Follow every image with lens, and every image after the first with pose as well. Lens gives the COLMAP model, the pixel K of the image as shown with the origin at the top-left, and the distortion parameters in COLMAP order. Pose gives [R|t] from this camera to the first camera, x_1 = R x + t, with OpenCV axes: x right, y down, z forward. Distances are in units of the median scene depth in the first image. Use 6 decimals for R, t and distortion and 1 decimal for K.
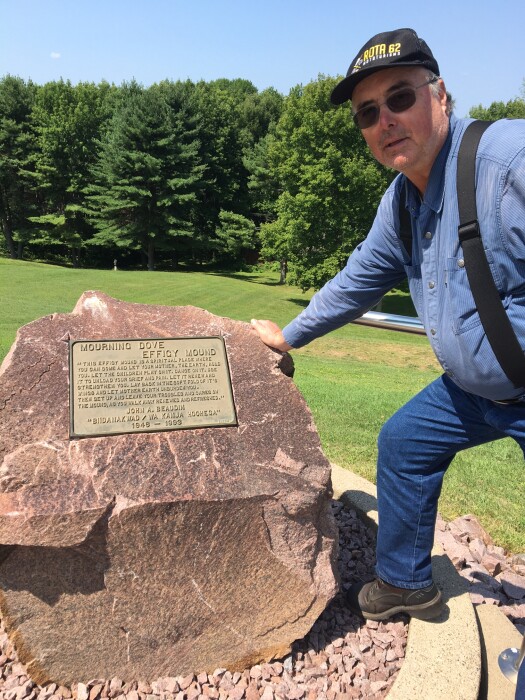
lens RADIAL K [[596.7, 0, 261.9], [0, 596.7, 349.8], [0, 0, 1]] dist [0.056625, -0.091236]
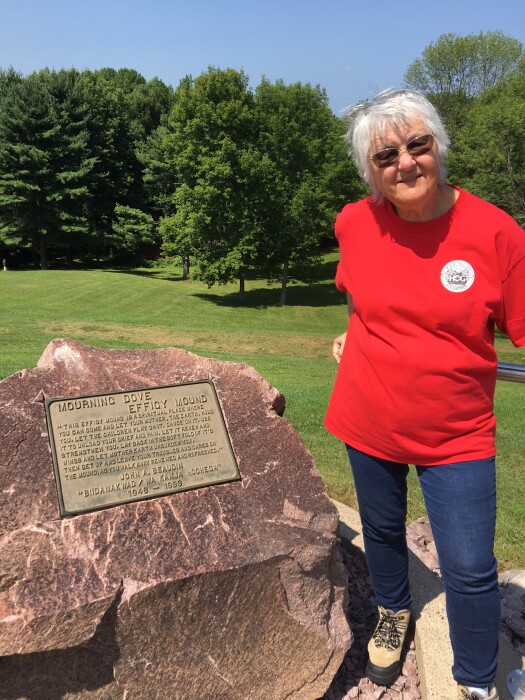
lens RADIAL K [[596.7, 0, 260.8], [0, 596.7, 354.2], [0, 0, 1]] dist [0.056625, -0.091236]
pose [[0.986277, -0.059464, 0.154019, -0.140668], [0.056524, 0.998127, 0.023405, -0.086044], [-0.155122, -0.014378, 0.987791, 0.084680]]
